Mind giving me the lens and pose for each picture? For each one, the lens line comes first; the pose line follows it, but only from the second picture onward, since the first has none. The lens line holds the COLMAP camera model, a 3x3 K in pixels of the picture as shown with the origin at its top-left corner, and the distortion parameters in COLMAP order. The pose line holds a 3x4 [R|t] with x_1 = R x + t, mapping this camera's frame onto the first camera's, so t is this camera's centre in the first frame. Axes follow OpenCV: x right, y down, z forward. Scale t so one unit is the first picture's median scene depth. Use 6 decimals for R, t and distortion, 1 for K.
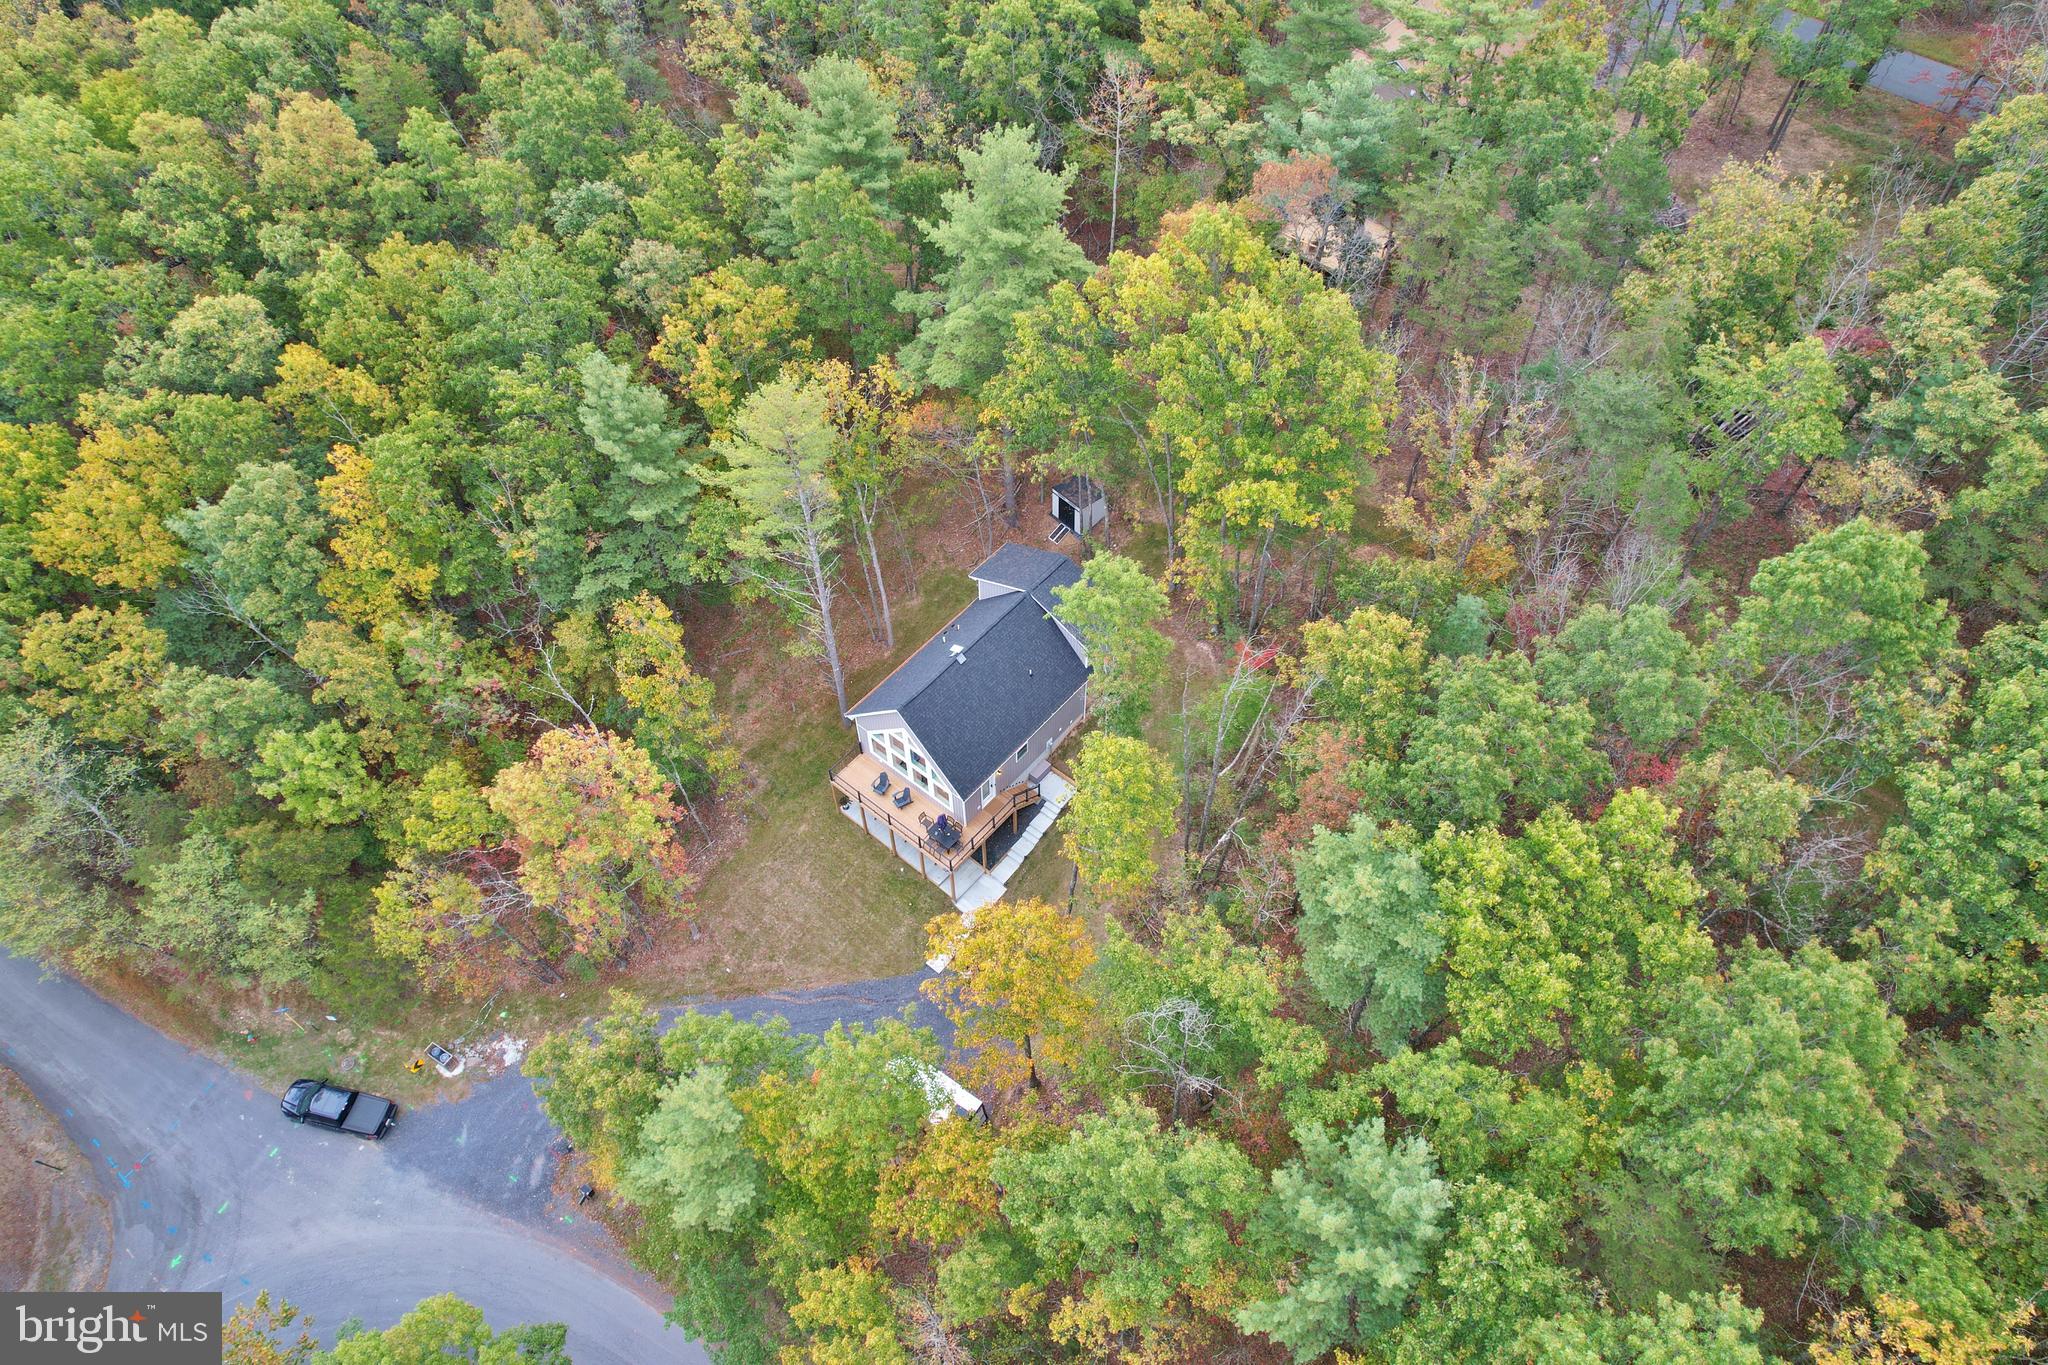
lens RADIAL K [[1291.3, 0, 1029.9], [0, 1291.3, 698.5], [0, 0, 1]] dist [-0.097239, 0.079171]
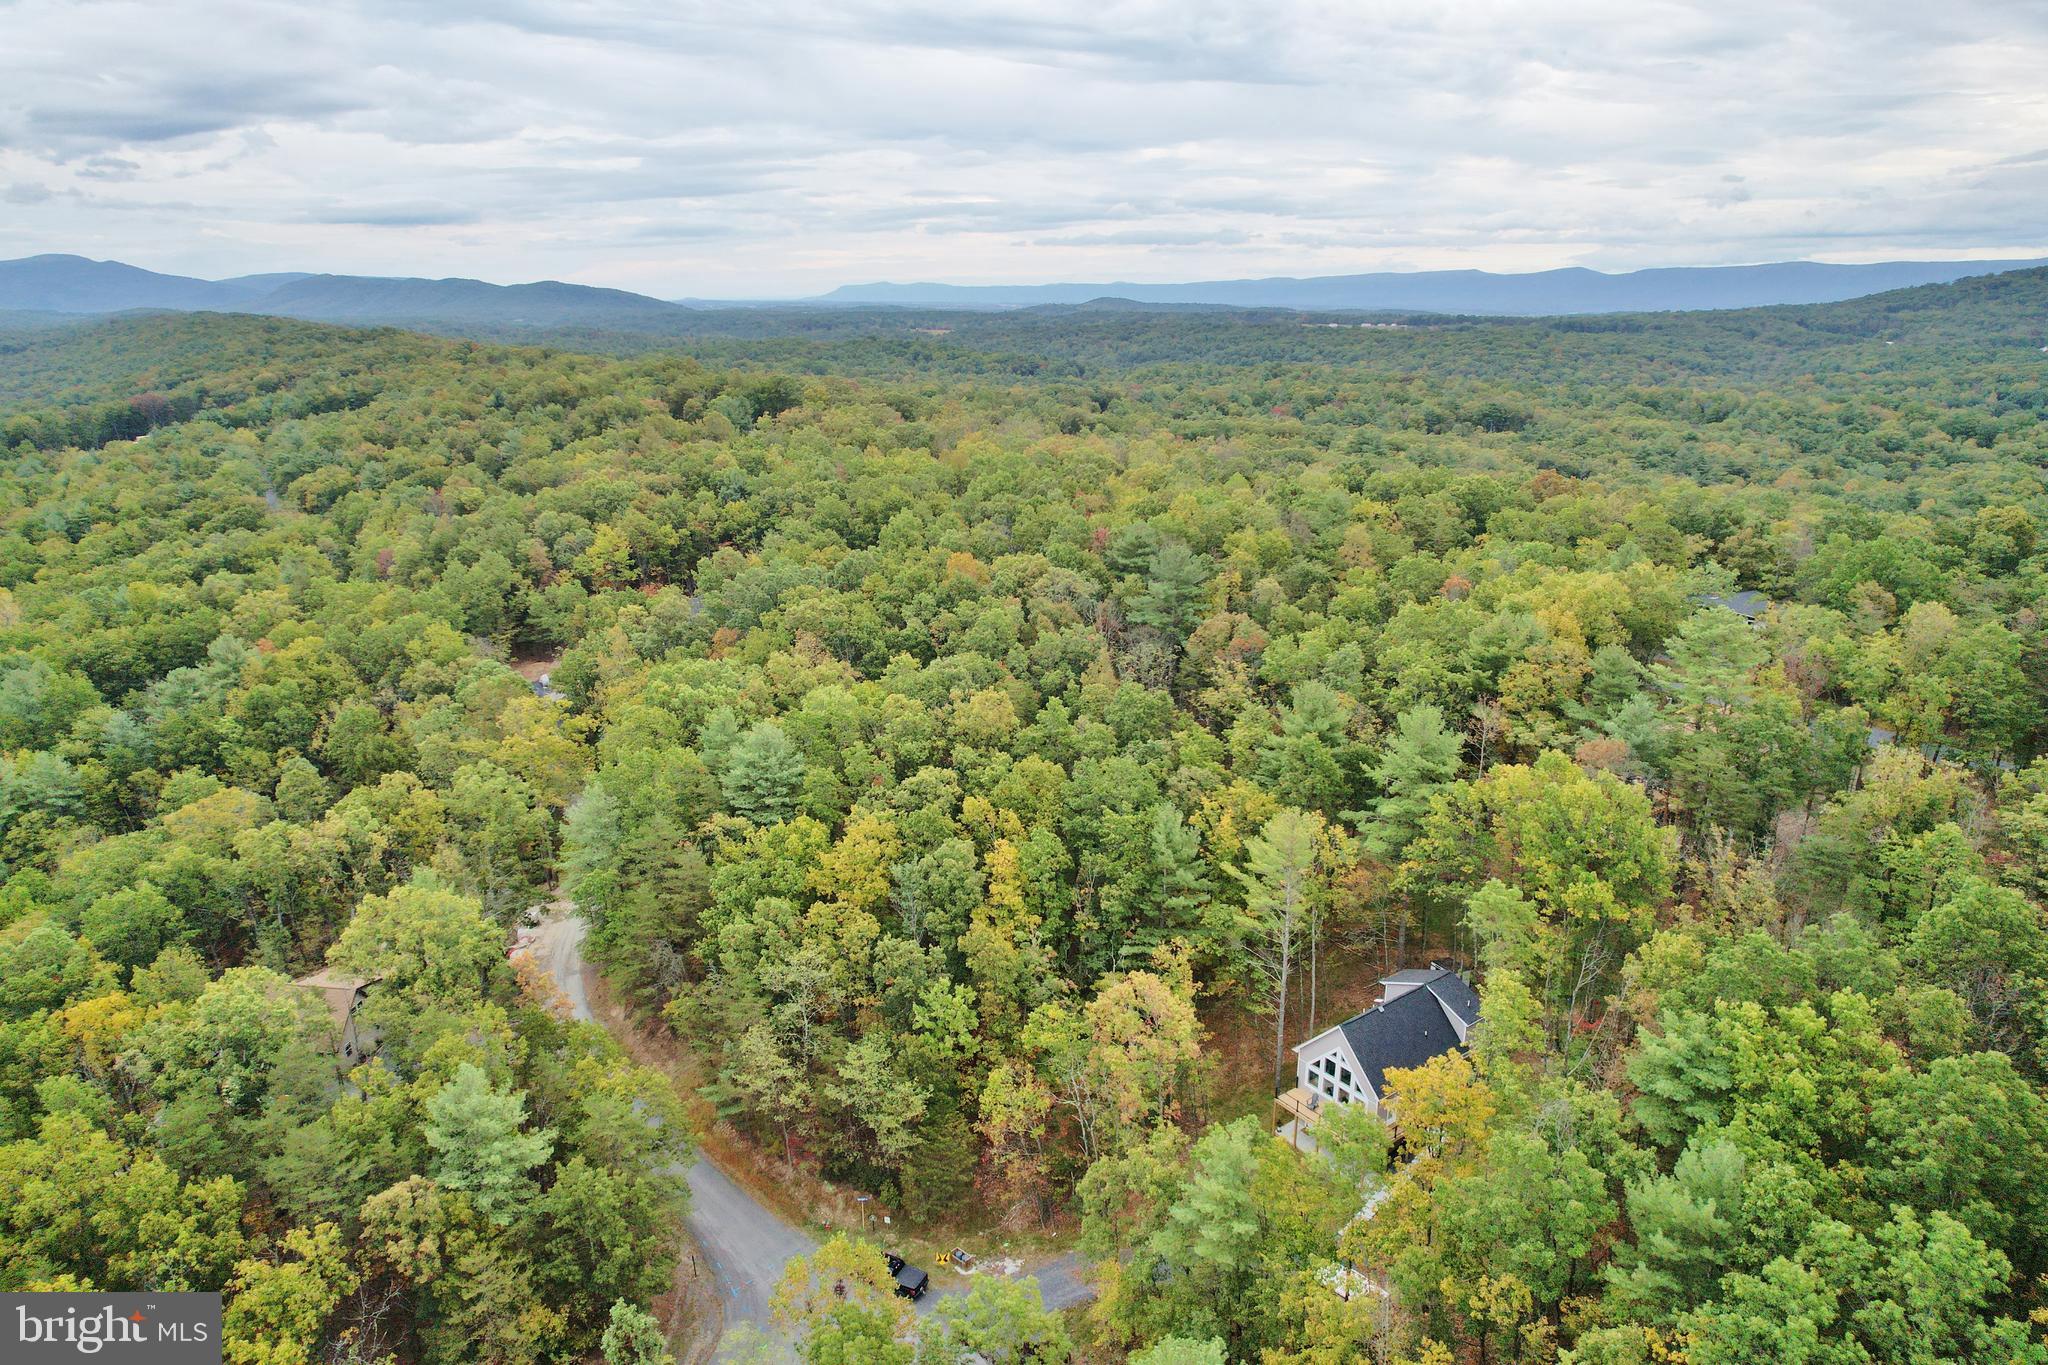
lens RADIAL K [[1291.3, 0, 1029.9], [0, 1291.3, 698.5], [0, 0, 1]] dist [-0.097239, 0.079171]
pose [[0.969682, 0.064372, -0.235738, -0.118863], [-0.190579, 0.803029, -0.564646, 0.567534], [0.152957, 0.592454, 0.790951, -0.418073]]
